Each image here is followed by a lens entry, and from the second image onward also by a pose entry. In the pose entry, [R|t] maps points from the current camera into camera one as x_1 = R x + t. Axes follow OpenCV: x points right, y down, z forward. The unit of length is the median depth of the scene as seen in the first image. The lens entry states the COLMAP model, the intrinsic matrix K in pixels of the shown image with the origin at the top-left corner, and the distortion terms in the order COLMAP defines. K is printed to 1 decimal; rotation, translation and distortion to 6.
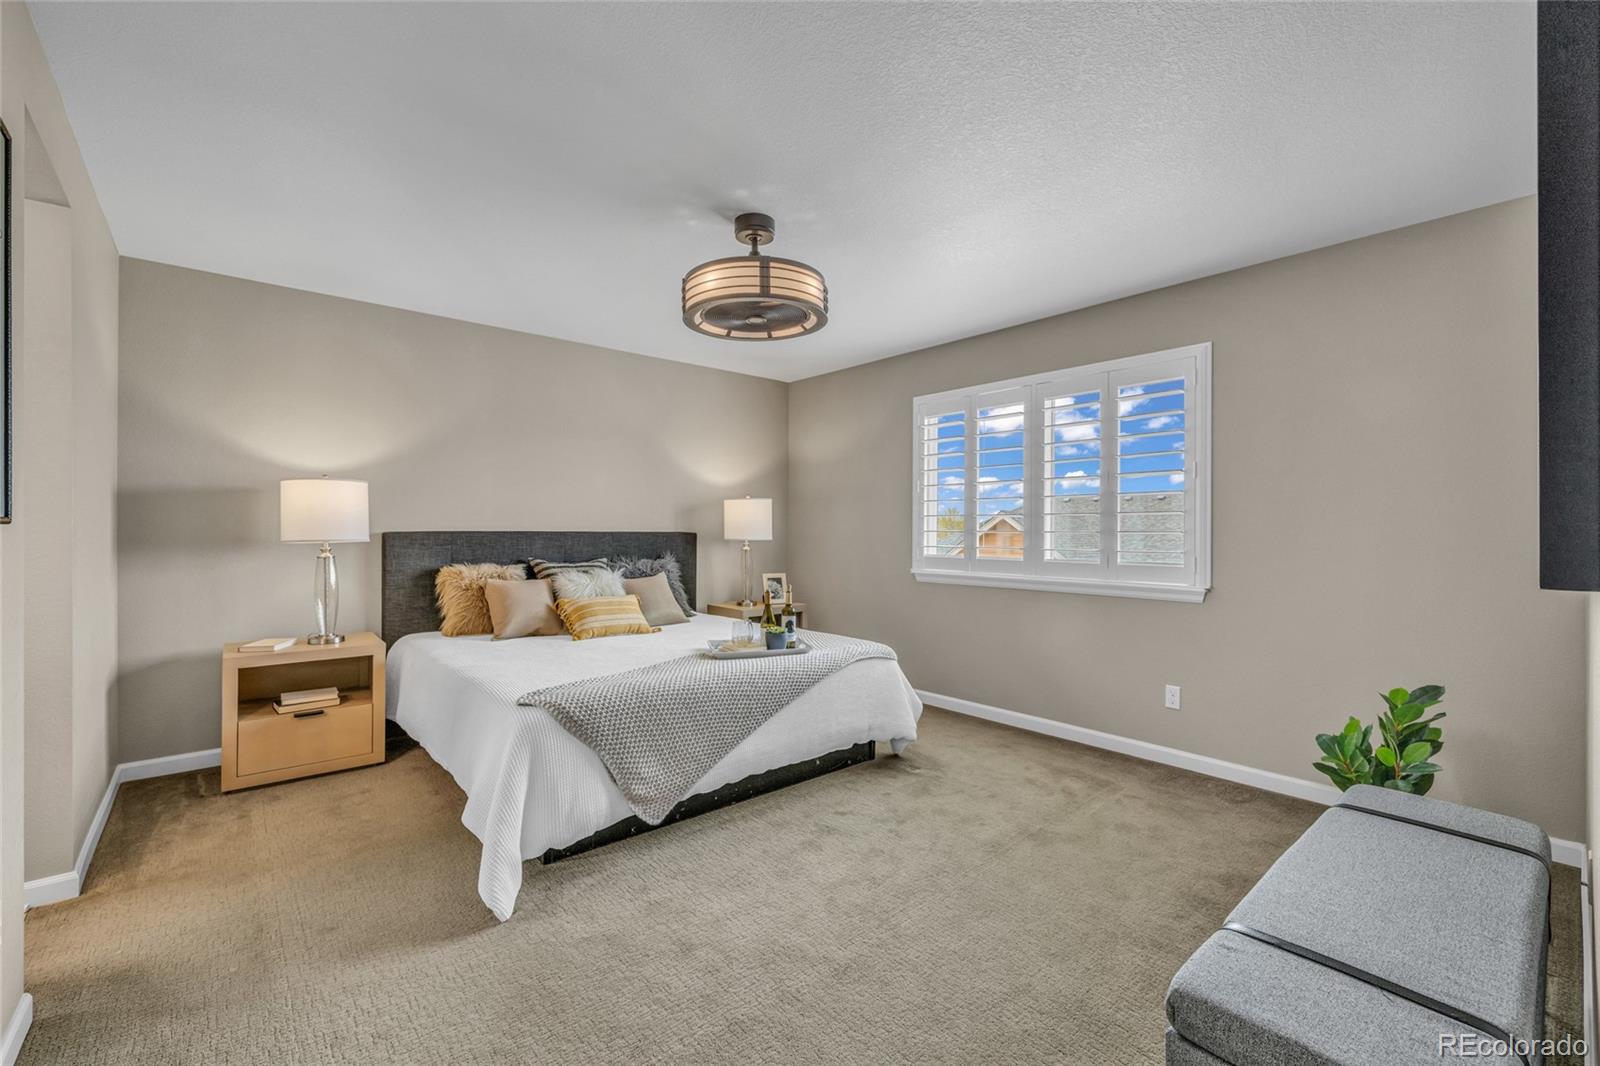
lens RADIAL K [[672.7, 0, 801.8], [0, 672.7, 535.6], [0, 0, 1]] dist [-0.001035, 0.000317]
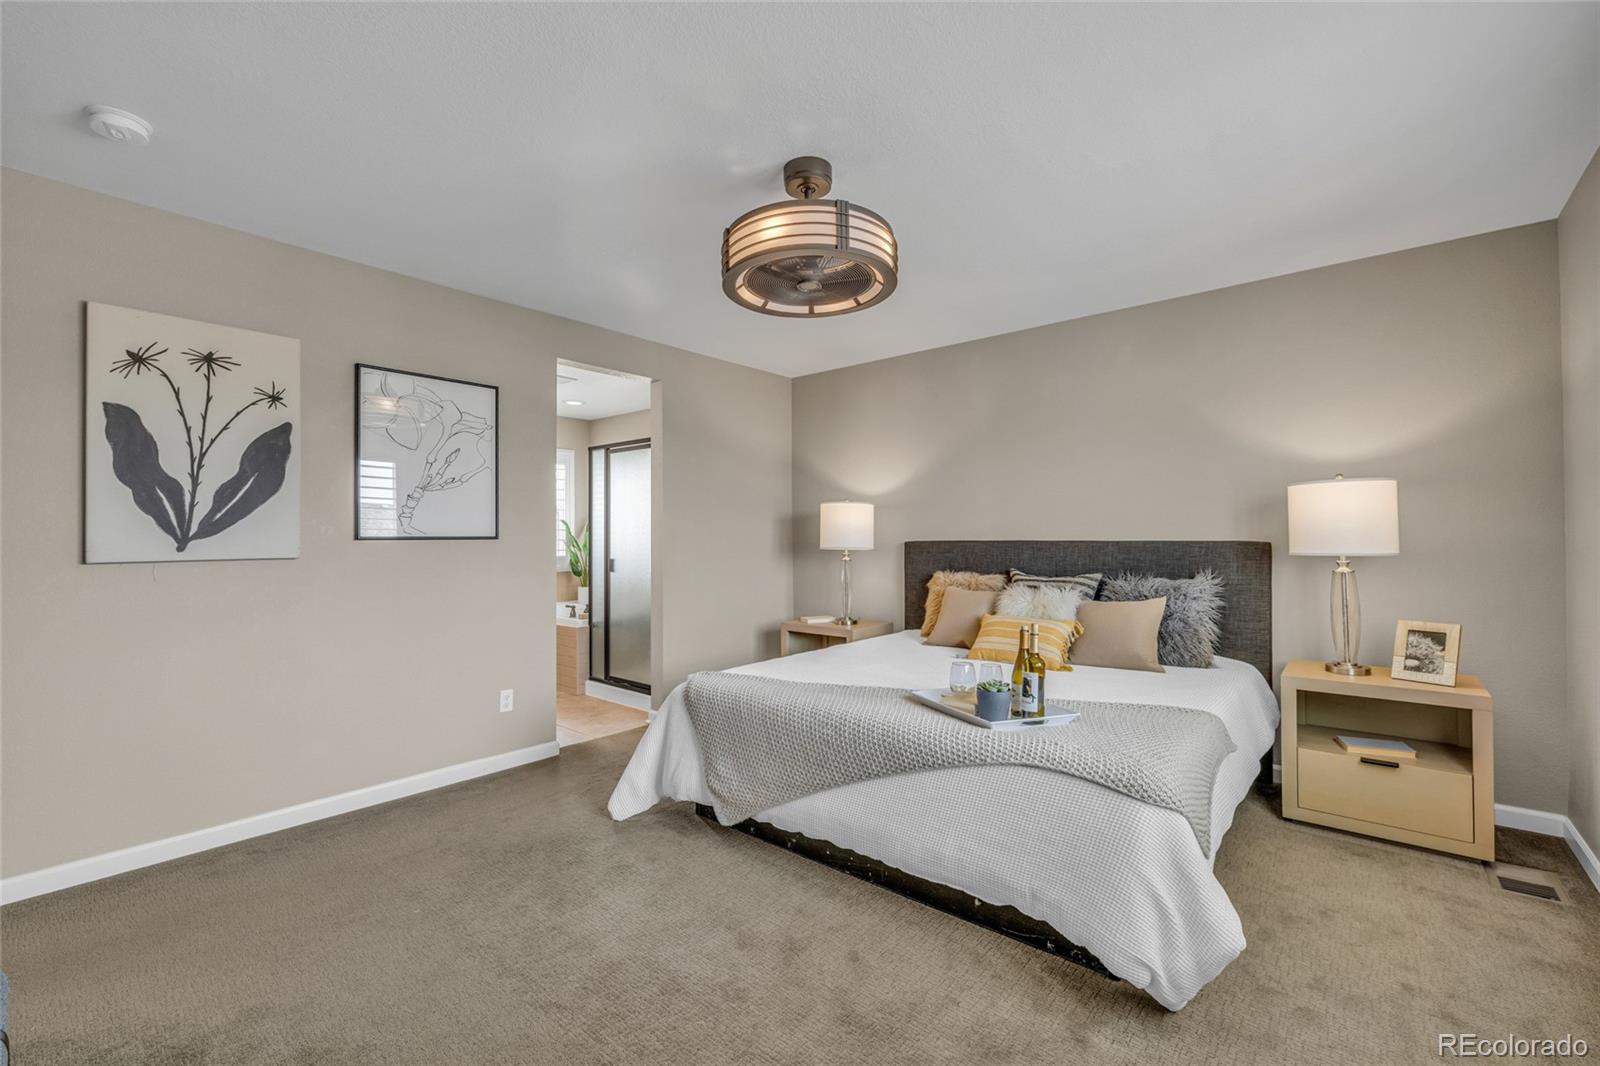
lens RADIAL K [[672.7, 0, 802.5], [0, 672.7, 526.5], [0, 0, 1]] dist [-0.001035, 0.000317]
pose [[0.162582, -0.024318, -0.986395, 0.523500], [-0.008303, 0.999627, -0.026013, 0.000911], [0.986660, 0.012419, 0.162320, 0.605896]]
